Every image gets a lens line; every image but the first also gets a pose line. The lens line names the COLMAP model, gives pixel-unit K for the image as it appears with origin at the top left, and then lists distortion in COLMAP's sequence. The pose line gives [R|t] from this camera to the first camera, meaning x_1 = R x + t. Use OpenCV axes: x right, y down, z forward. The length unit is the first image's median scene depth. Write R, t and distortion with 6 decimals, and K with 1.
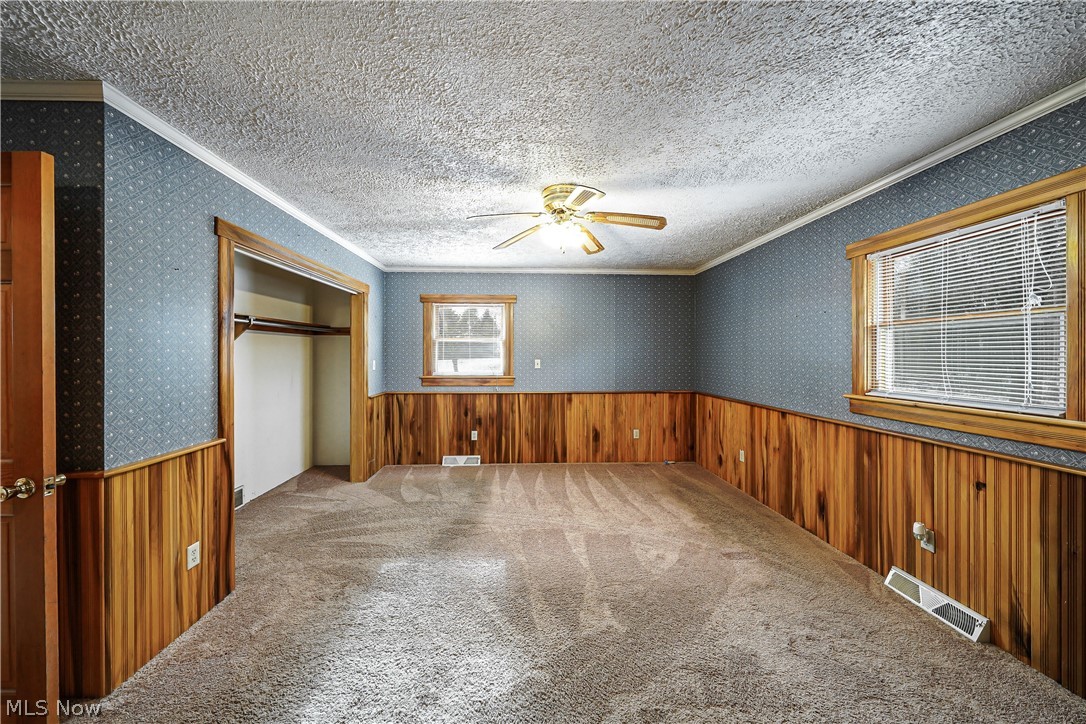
lens RADIAL K [[374.0, 0, 536.8], [0, 374.0, 360.7], [0, 0, 1]] dist [-0.002327, -0.000113]
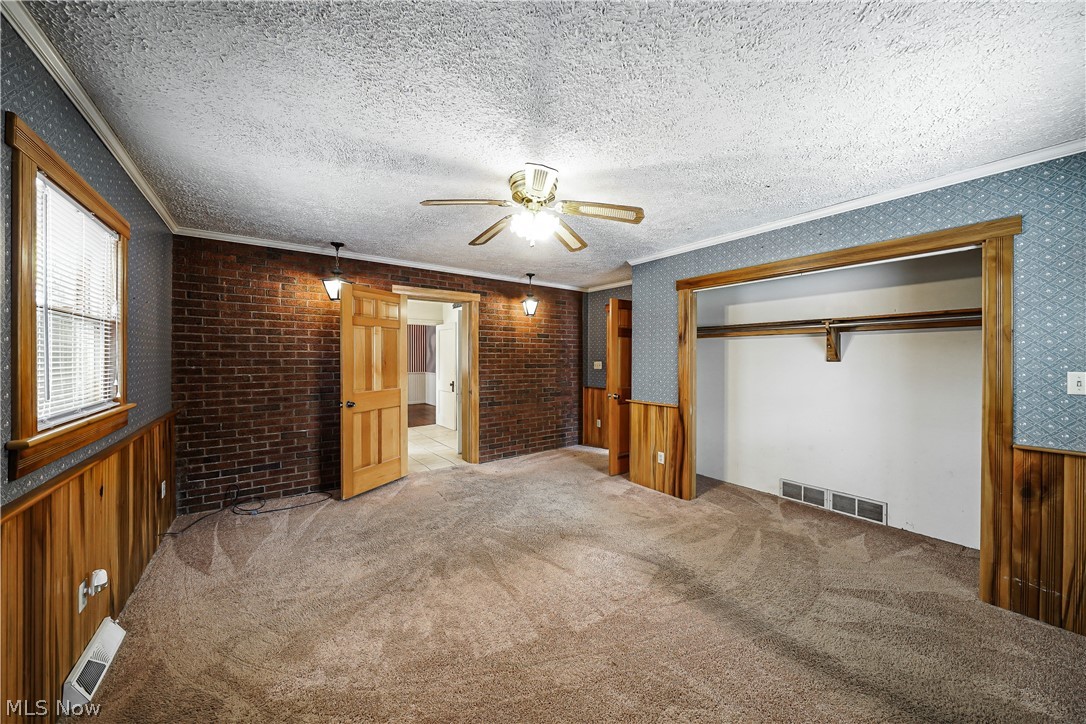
lens RADIAL K [[374.0, 0, 536.8], [0, 374.0, 360.7], [0, 0, 1]] dist [-0.002327, -0.000113]
pose [[-0.838714, 0.007278, -0.544524, 0.681527], [-0.005457, 0.999748, 0.021768, -0.032257], [0.544545, 0.021229, -0.838463, 2.203484]]
